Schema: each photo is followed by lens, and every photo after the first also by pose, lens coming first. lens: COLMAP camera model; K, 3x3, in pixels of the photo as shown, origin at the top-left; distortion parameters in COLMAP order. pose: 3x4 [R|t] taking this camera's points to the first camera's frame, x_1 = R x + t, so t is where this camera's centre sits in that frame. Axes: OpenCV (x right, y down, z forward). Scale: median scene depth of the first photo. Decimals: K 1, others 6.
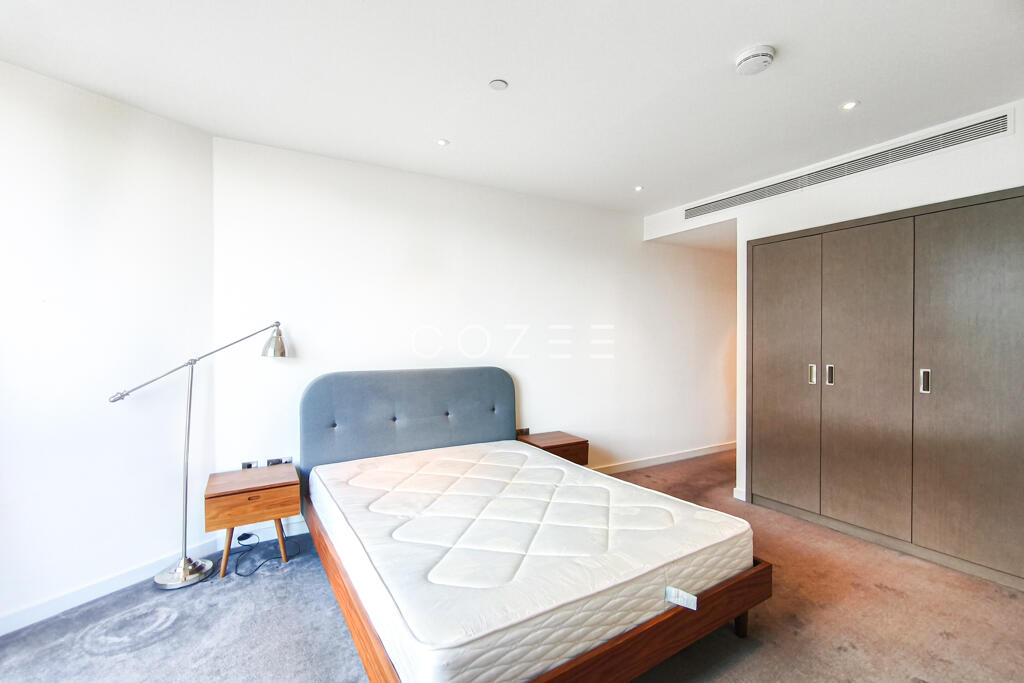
lens RADIAL K [[424.6, 0, 512.0], [0, 424.6, 341.5], [0, 0, 1]] dist [0.000021, 0.000041]
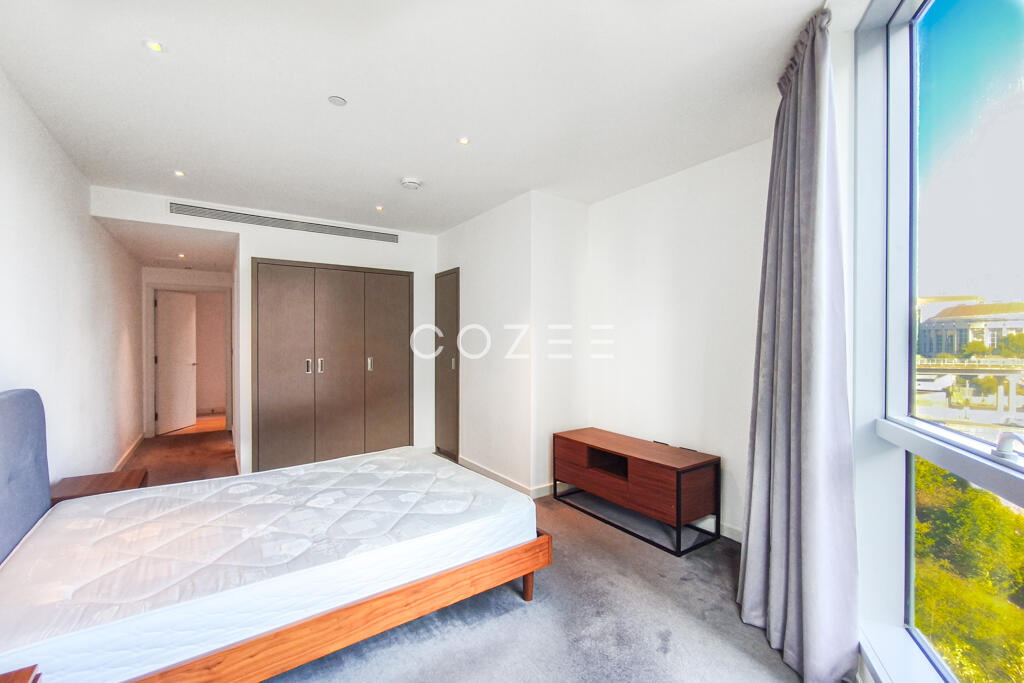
lens RADIAL K [[424.6, 0, 512.0], [0, 424.6, 341.5], [0, 0, 1]] dist [0.000021, 0.000041]
pose [[-0.045813, -0.000504, 0.998950, -0.651521], [0.010624, 0.999943, 0.000992, -0.000227], [-0.998894, 0.010658, -0.045805, 0.354771]]
